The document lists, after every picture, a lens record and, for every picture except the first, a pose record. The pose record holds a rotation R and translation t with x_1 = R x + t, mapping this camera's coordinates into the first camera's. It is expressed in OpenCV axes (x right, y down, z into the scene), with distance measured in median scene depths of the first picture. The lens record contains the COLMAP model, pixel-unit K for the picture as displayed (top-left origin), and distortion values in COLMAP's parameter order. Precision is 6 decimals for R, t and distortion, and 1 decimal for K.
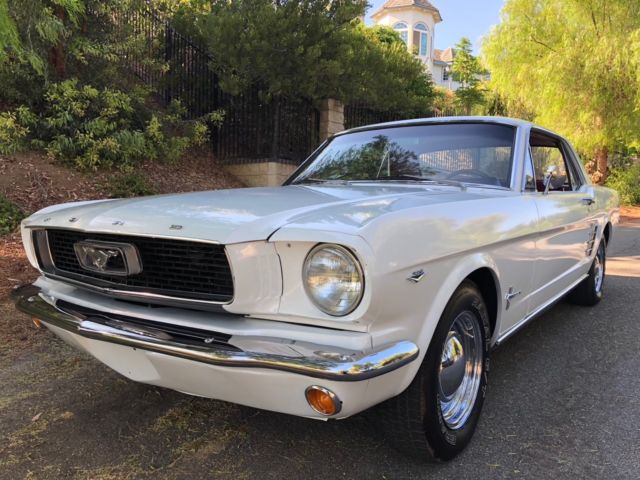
lens RADIAL K [[522.8, 0, 320.5], [0, 522.8, 237.6], [0, 0, 1]] dist [0.017394, -0.010644]
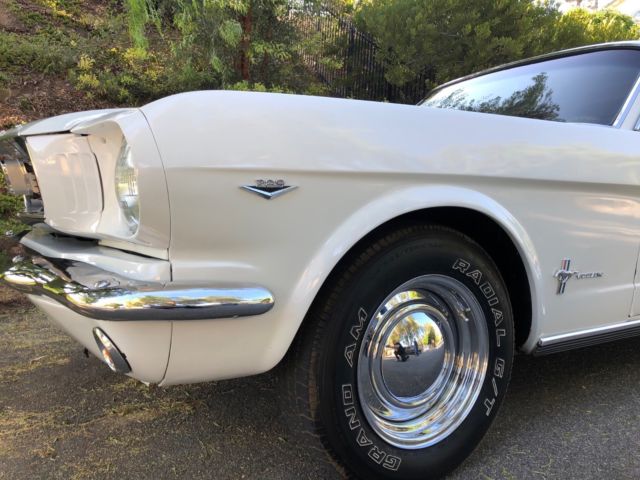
lens RADIAL K [[522.8, 0, 323.8], [0, 522.8, 236.5], [0, 0, 1]] dist [0.017394, -0.010644]
pose [[0.921287, 0.047317, -0.385993, 0.111519], [-0.057600, 0.998225, -0.015112, 0.030935], [0.384593, 0.036156, 0.922378, 0.092200]]
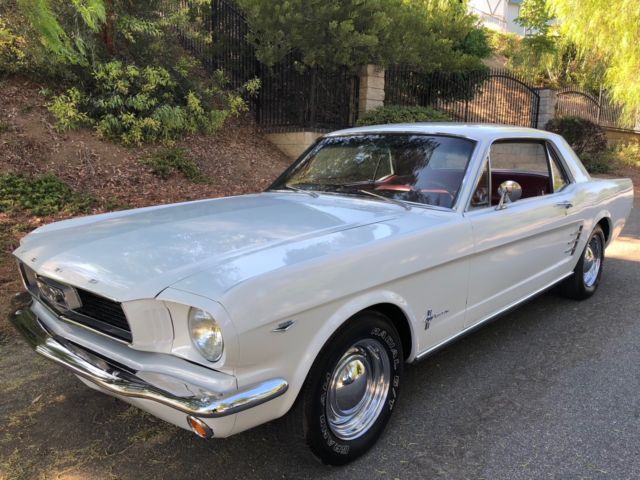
lens RADIAL K [[522.8, 0, 322.7], [0, 522.8, 234.4], [0, 0, 1]] dist [0.017394, -0.010644]
pose [[0.991317, 0.018315, -0.130211, 0.093305], [-0.005823, 0.995396, 0.095672, -0.055376], [0.131363, -0.094083, 0.986860, -0.032377]]
